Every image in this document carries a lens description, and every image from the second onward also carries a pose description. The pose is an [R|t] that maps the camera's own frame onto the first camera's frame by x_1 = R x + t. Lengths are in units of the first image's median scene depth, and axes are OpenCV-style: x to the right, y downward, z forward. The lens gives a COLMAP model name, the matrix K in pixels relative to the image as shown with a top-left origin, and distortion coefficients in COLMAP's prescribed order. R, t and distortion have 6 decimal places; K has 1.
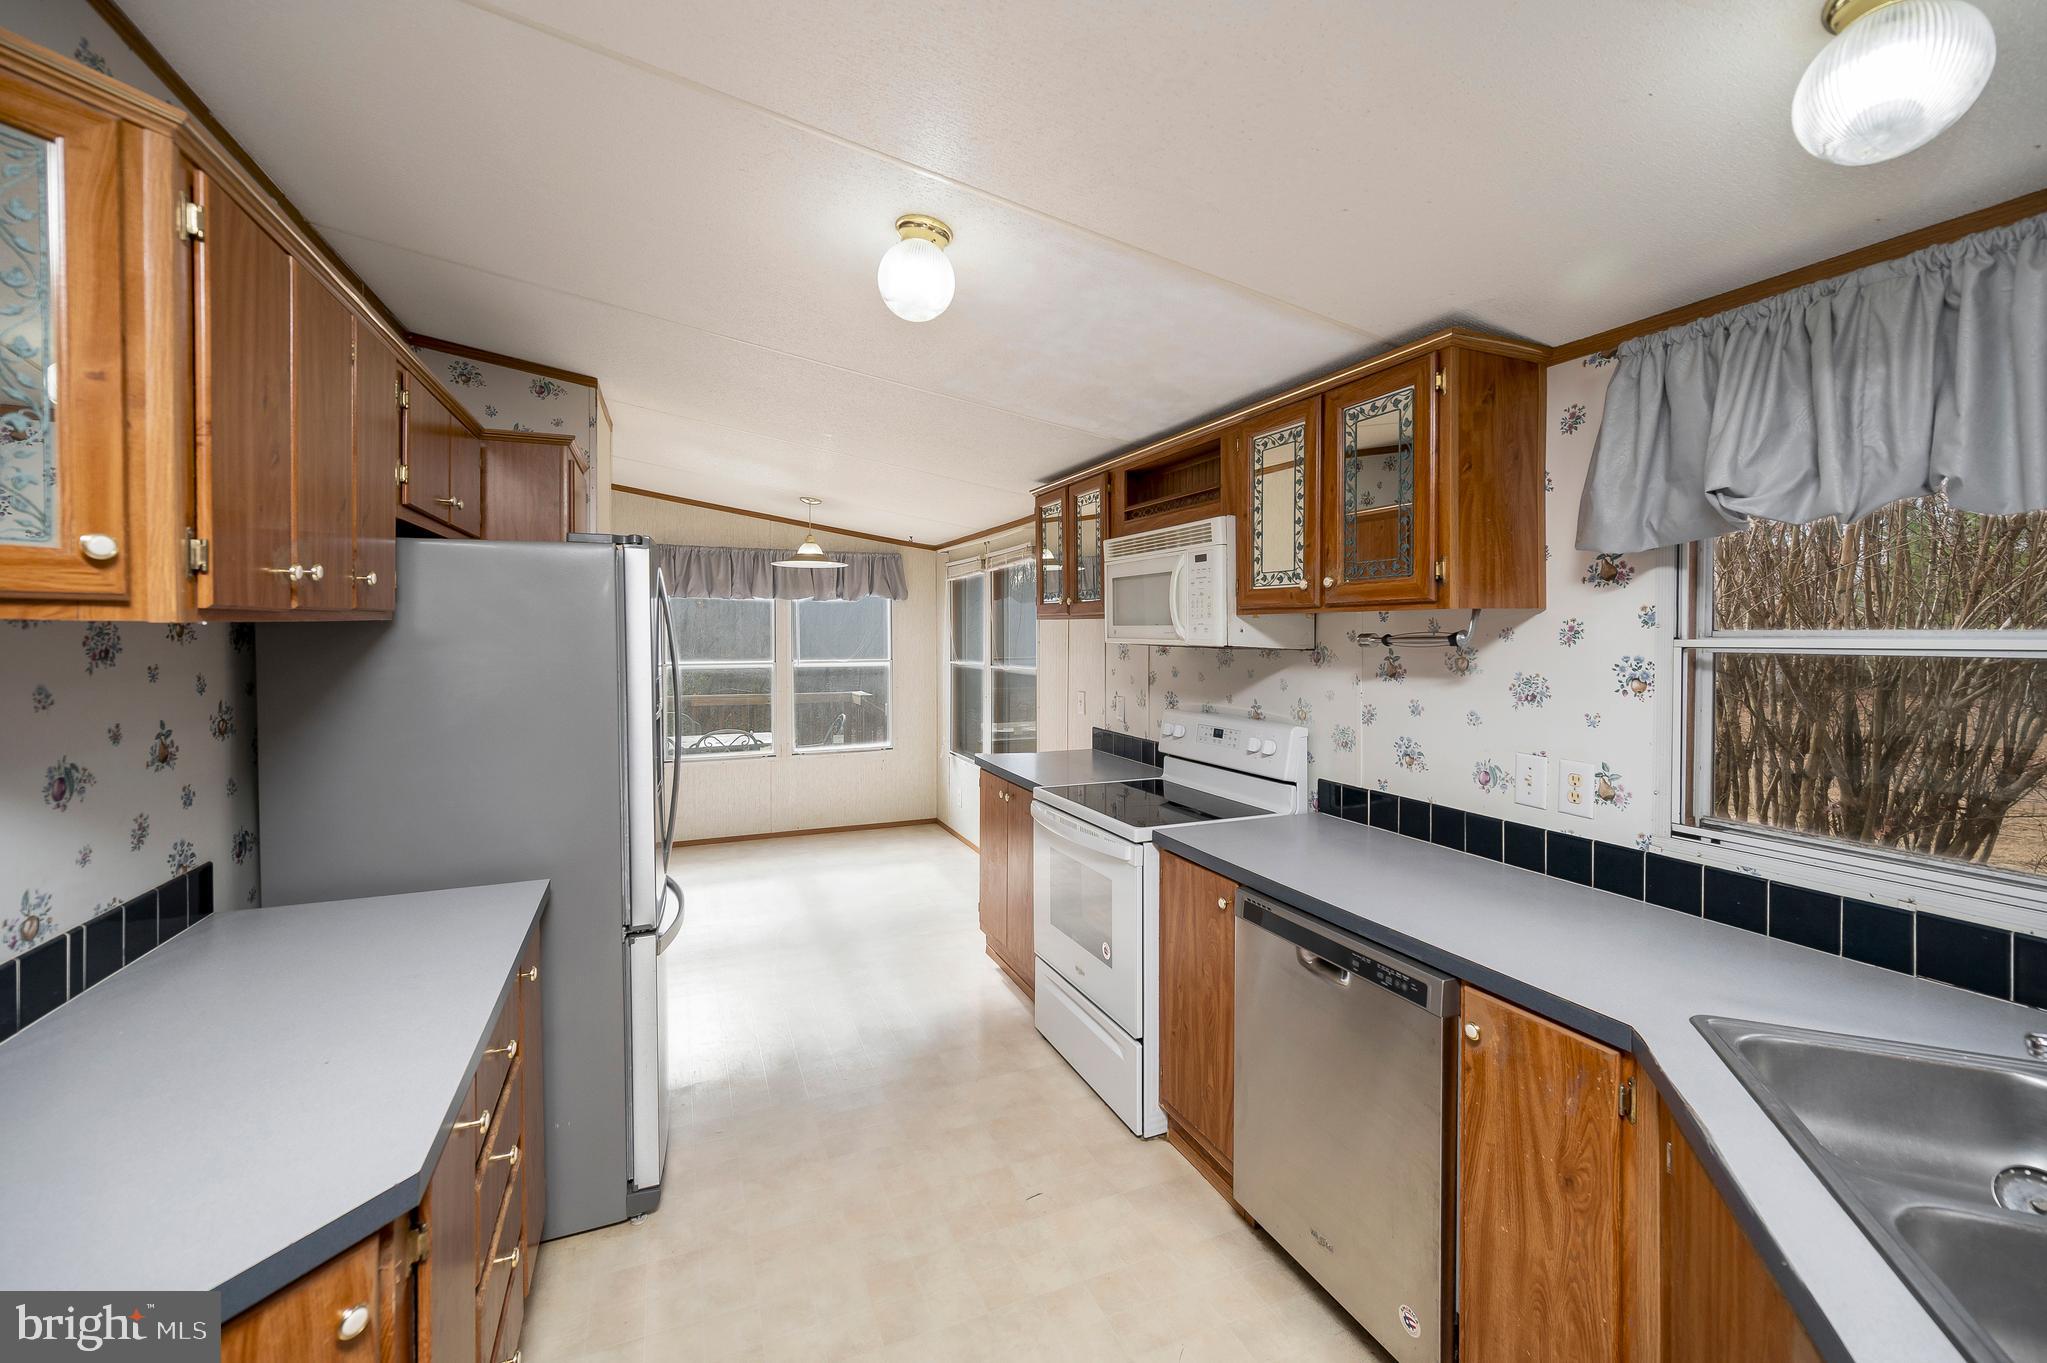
lens RADIAL K [[831.2, 0, 1045.3], [0, 831.2, 651.8], [0, 0, 1]] dist [-0.002084, 0.000038]
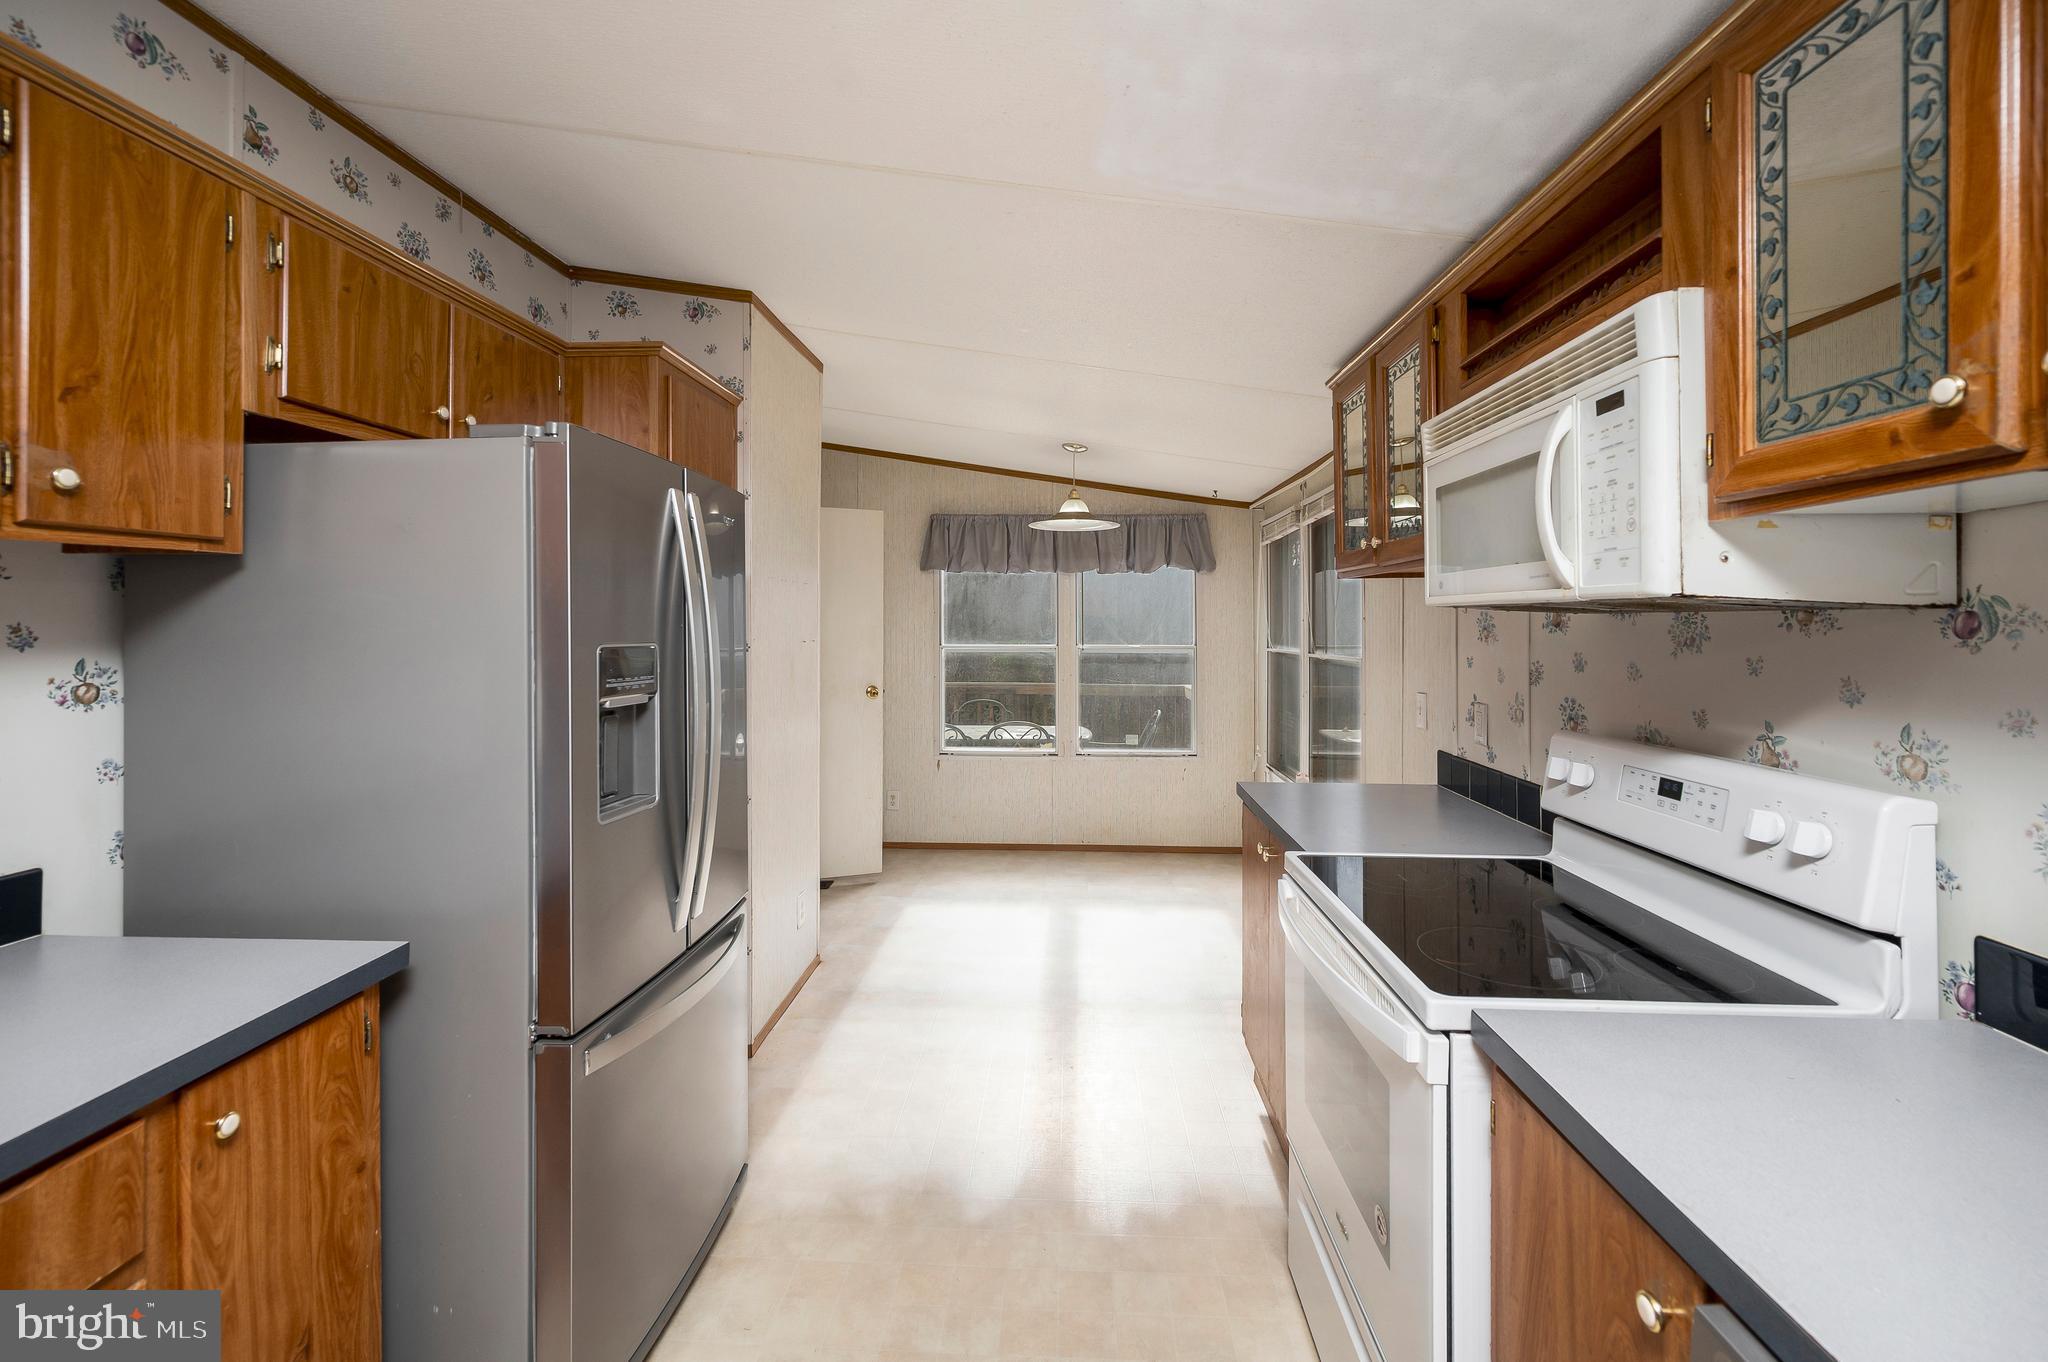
lens RADIAL K [[855.4, 0, 1031.2], [0, 855.4, 621.6], [0, 0, 1]] dist [-0.001809, -0.001320]
pose [[0.893356, 0.001513, -0.449348, 0.111164], [-0.014168, 0.999592, -0.024803, 0.021352], [0.449127, 0.028524, 0.893013, 0.436166]]
